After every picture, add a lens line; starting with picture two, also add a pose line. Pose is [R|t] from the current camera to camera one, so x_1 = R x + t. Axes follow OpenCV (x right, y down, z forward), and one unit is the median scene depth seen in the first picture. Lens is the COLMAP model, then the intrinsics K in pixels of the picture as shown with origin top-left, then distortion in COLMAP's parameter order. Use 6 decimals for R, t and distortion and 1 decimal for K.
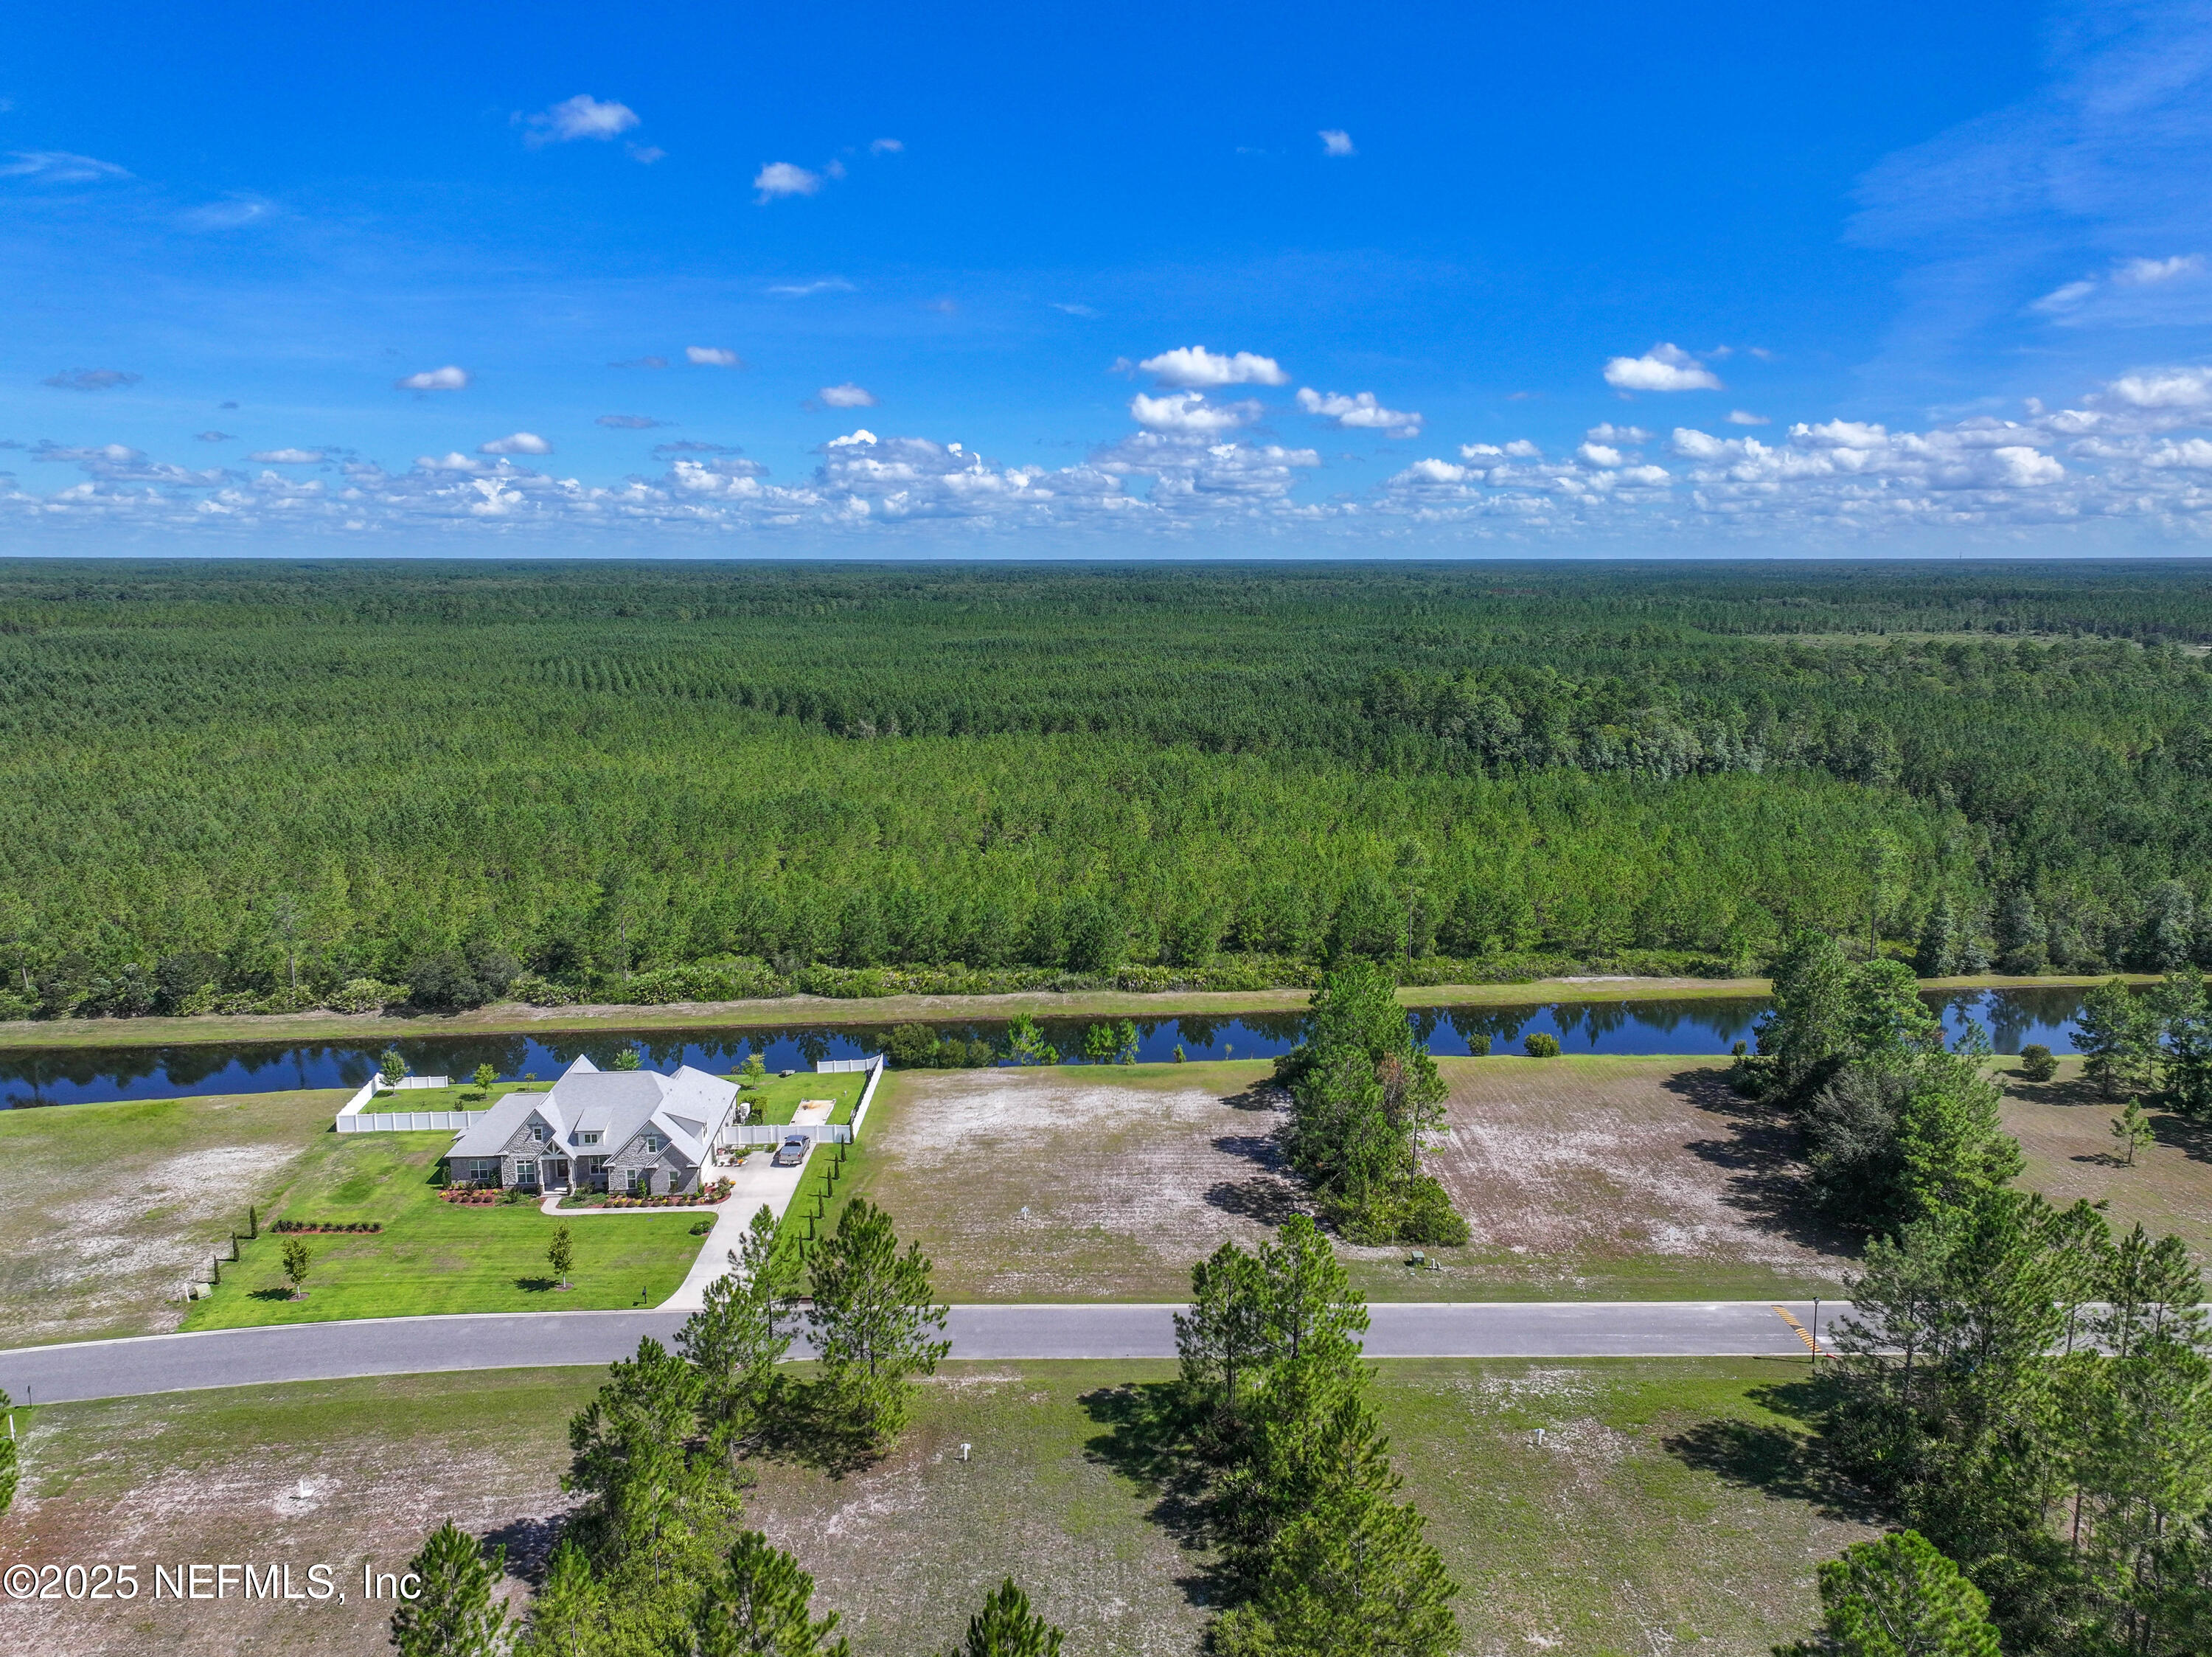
lens RADIAL K [[1550.2, 0, 1115.0], [0, 1550.2, 828.3], [0, 0, 1]] dist [-0.008542, 0.025710]
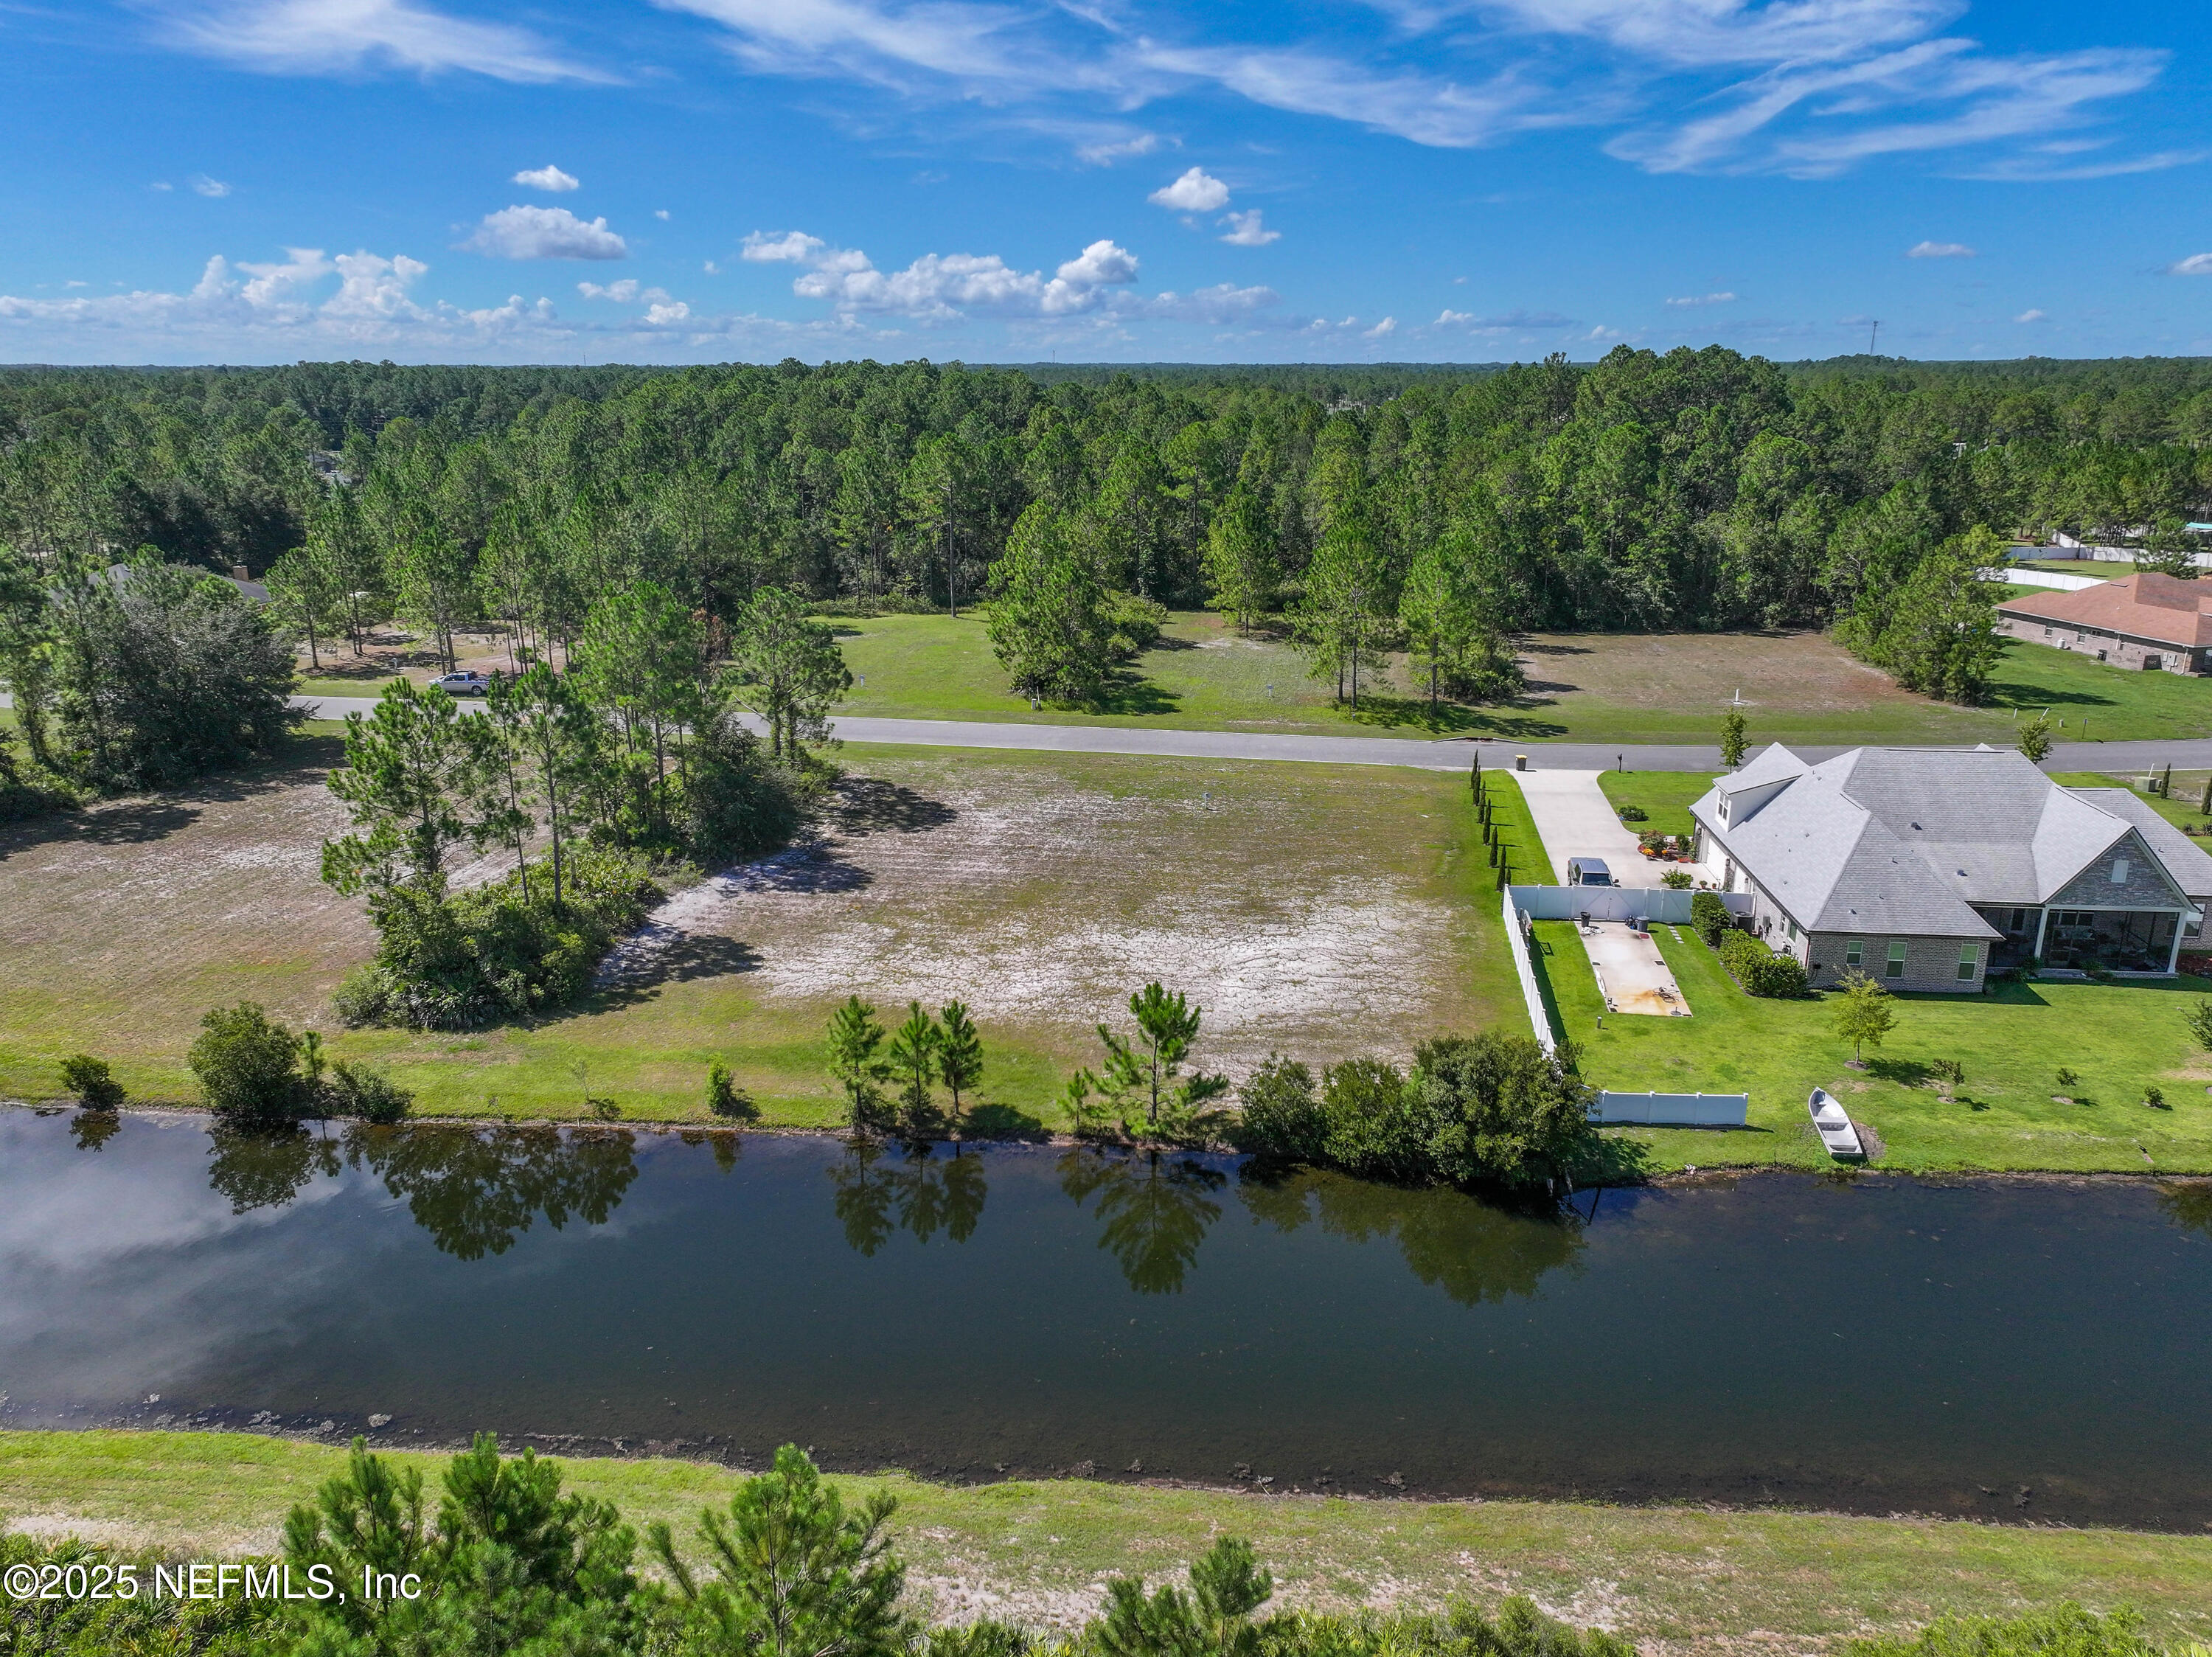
lens RADIAL K [[1550.2, 0, 1106.8], [0, 1550.2, 838.8], [0, 0, 1]] dist [-0.008542, 0.025710]
pose [[-0.985597, -0.048920, 0.161880, -0.087520], [0.029650, 0.892428, 0.450214, -0.051549], [-0.166491, 0.448530, -0.878124, 1.103219]]
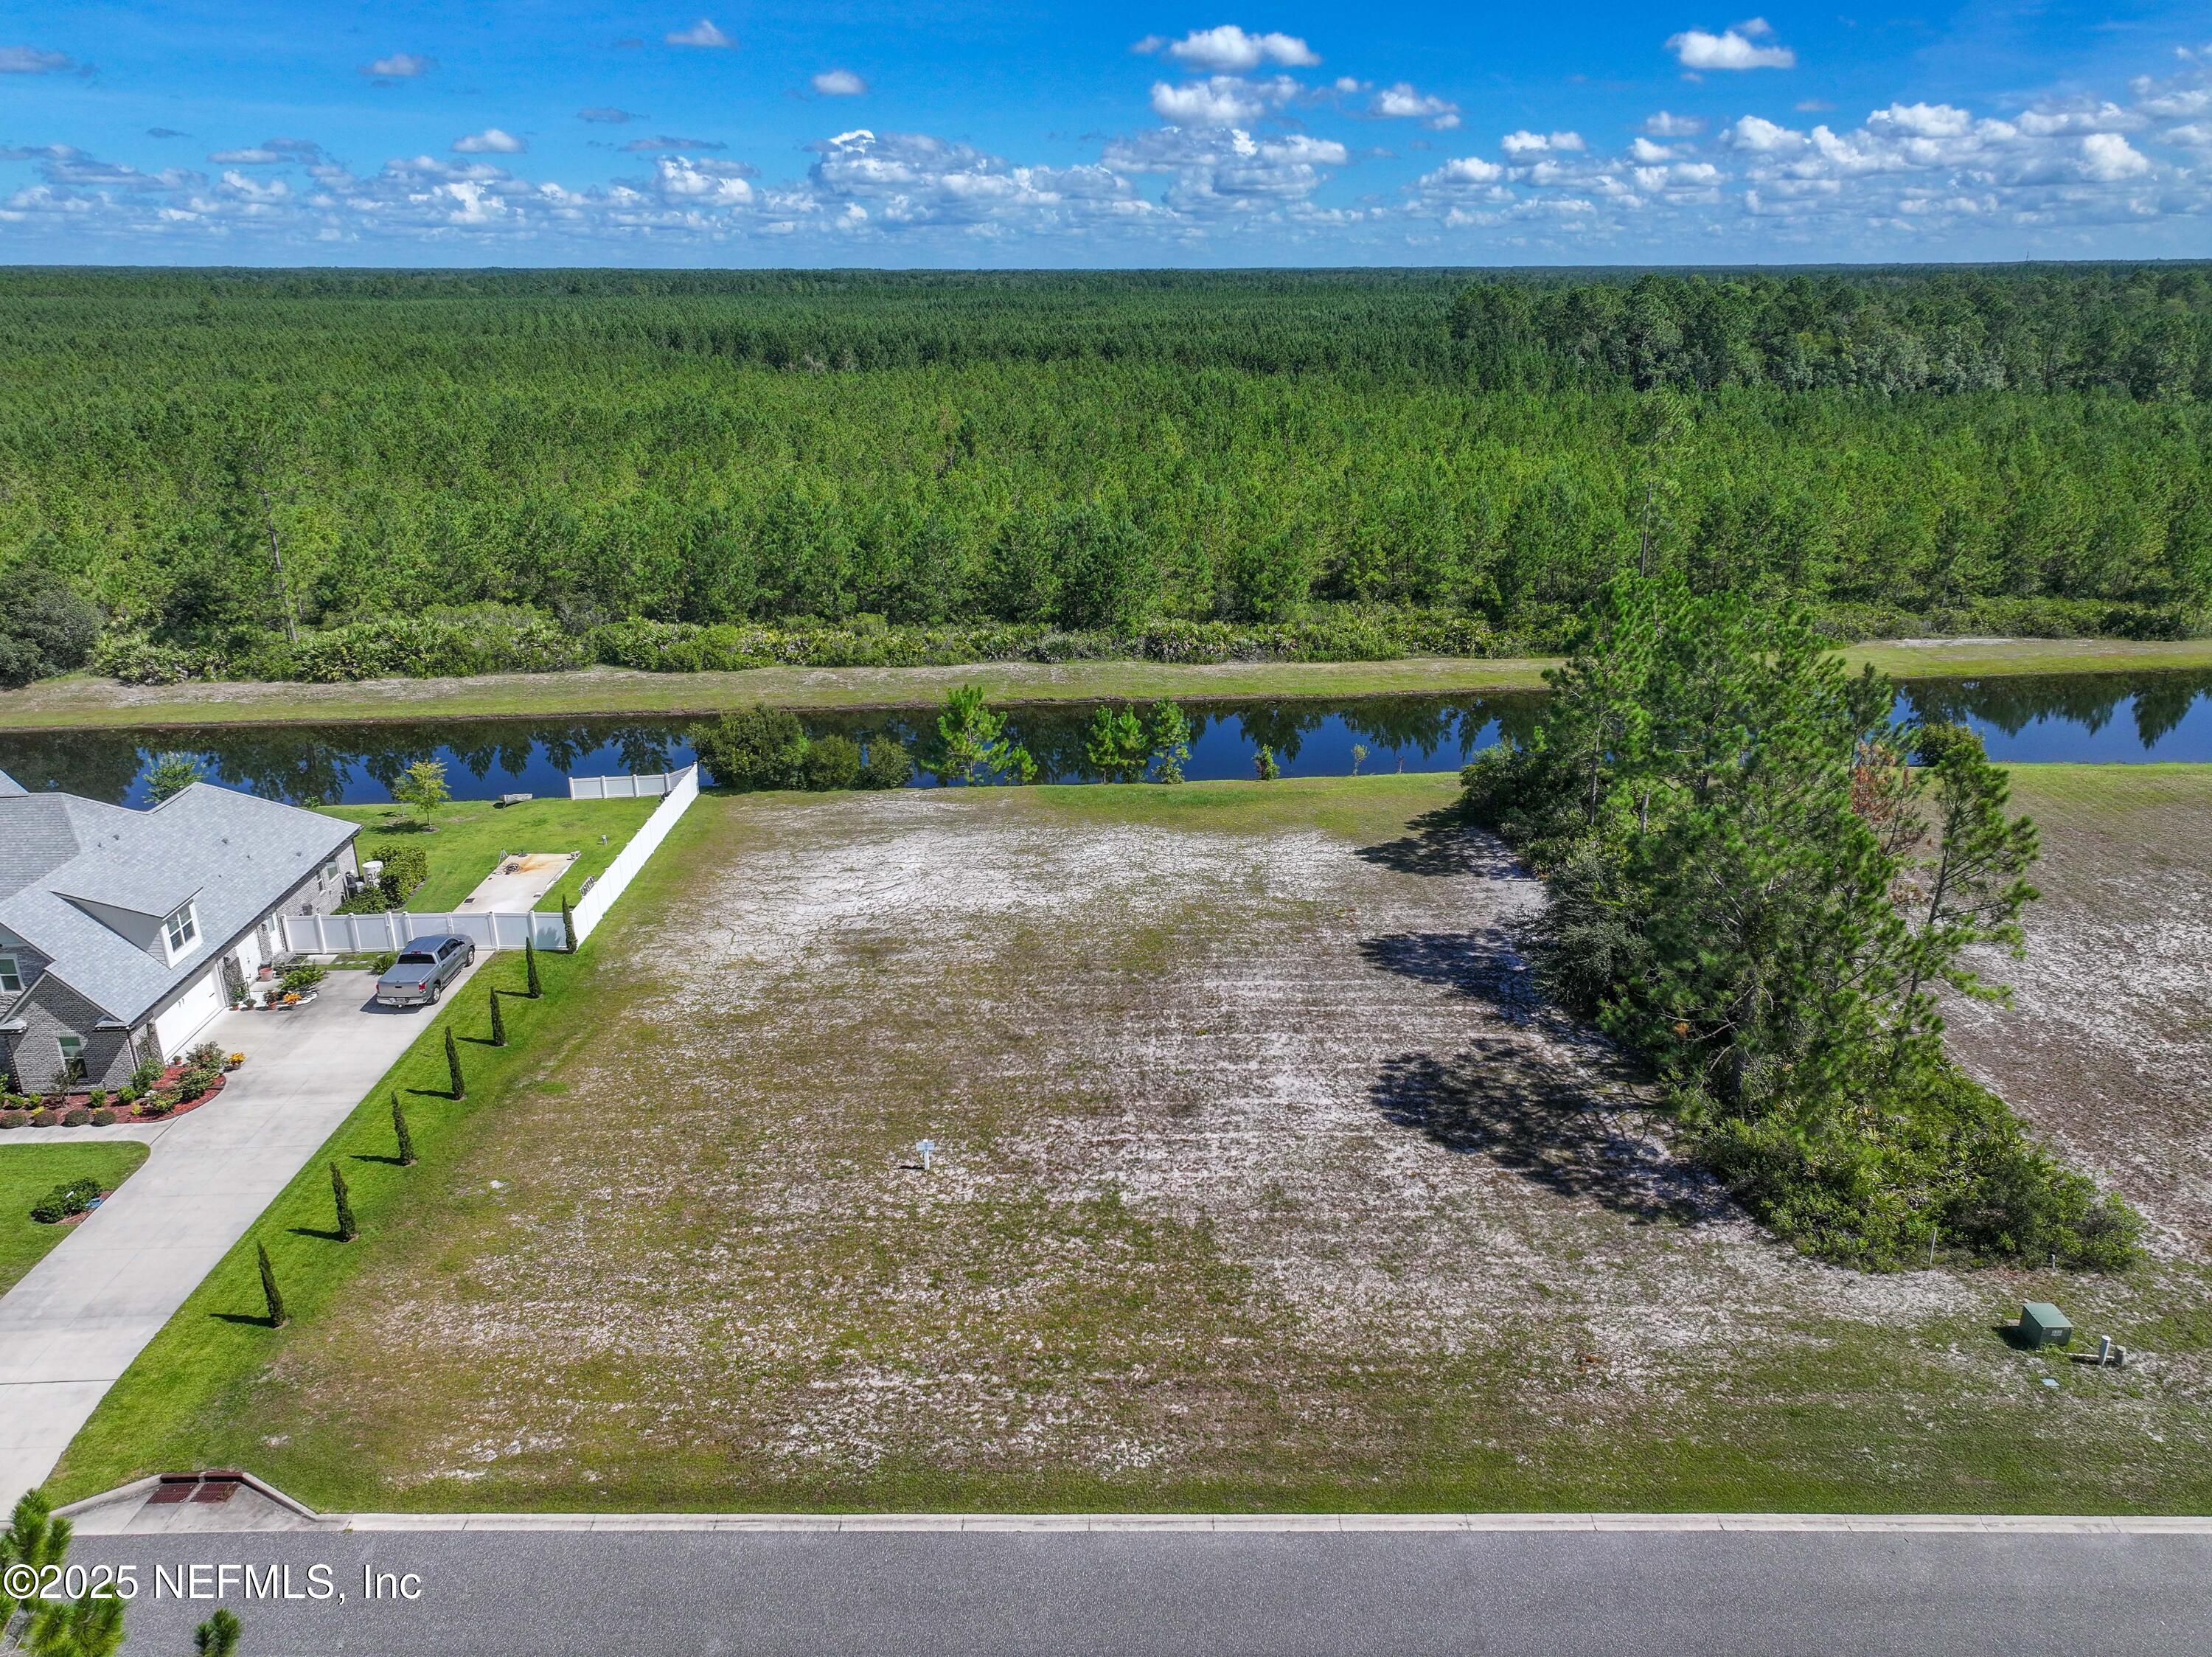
lens RADIAL K [[1550.2, 0, 1108.7], [0, 1550.2, 825.0], [0, 0, 1]] dist [-0.008542, 0.025710]
pose [[0.999921, -0.000970, -0.012495, -0.004760], [0.003087, 0.985351, 0.170512, 0.066431], [0.012147, -0.170537, 0.985276, 0.414524]]
